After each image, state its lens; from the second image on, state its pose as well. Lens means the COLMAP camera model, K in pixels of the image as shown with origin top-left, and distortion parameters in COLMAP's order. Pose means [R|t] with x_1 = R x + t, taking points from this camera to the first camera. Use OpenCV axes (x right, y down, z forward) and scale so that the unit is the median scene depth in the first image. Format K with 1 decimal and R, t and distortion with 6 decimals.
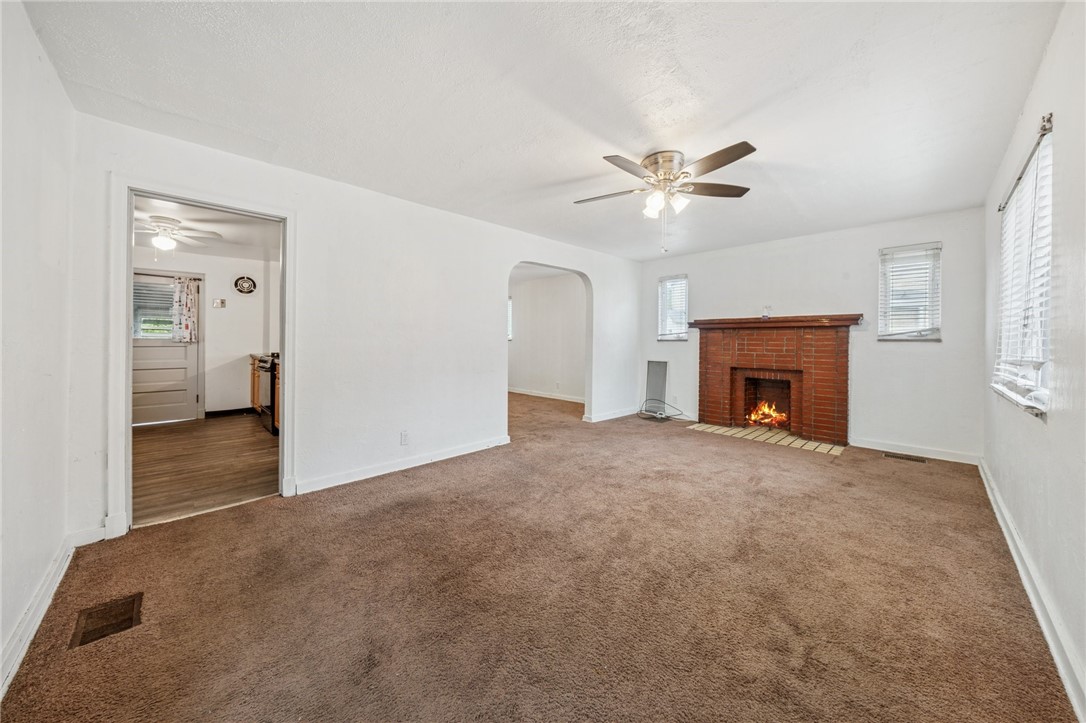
lens RADIAL K [[371.8, 0, 544.3], [0, 371.8, 342.0], [0, 0, 1]] dist [-0.005876, -0.000710]
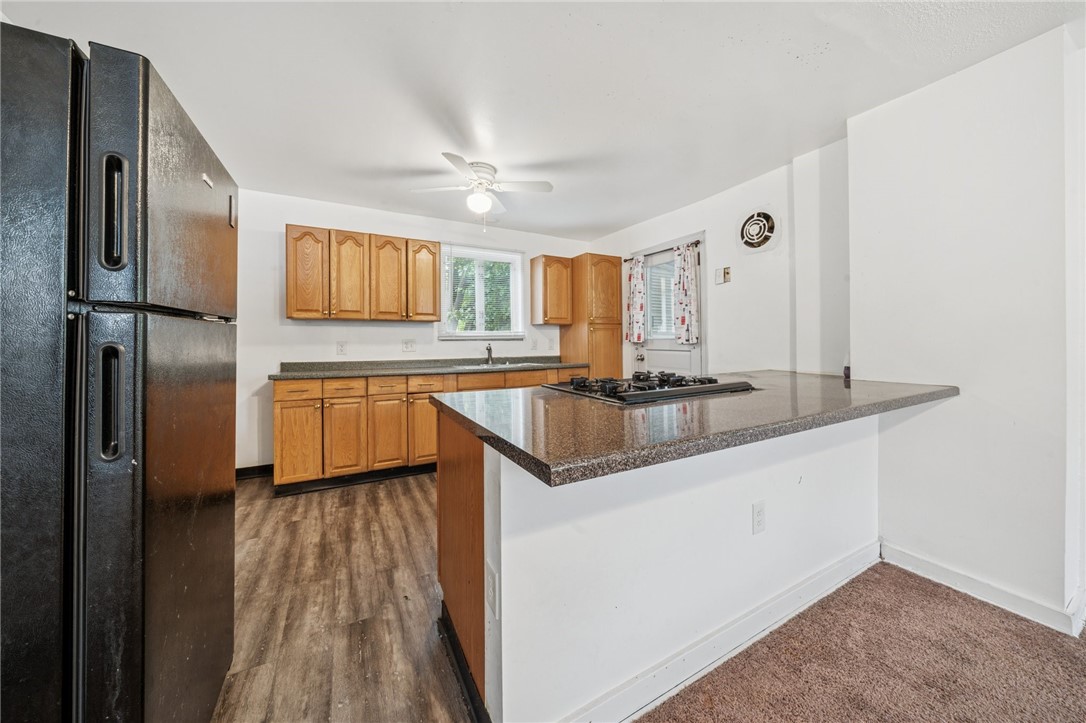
lens RADIAL K [[371.8, 0, 544.4], [0, 371.8, 339.5], [0, 0, 1]] dist [-0.005876, -0.000710]
pose [[-0.277674, -0.002622, -0.960672, -0.266248], [0.002372, 0.999991, -0.003415, -0.006102], [0.960673, -0.003227, -0.277665, 0.919577]]
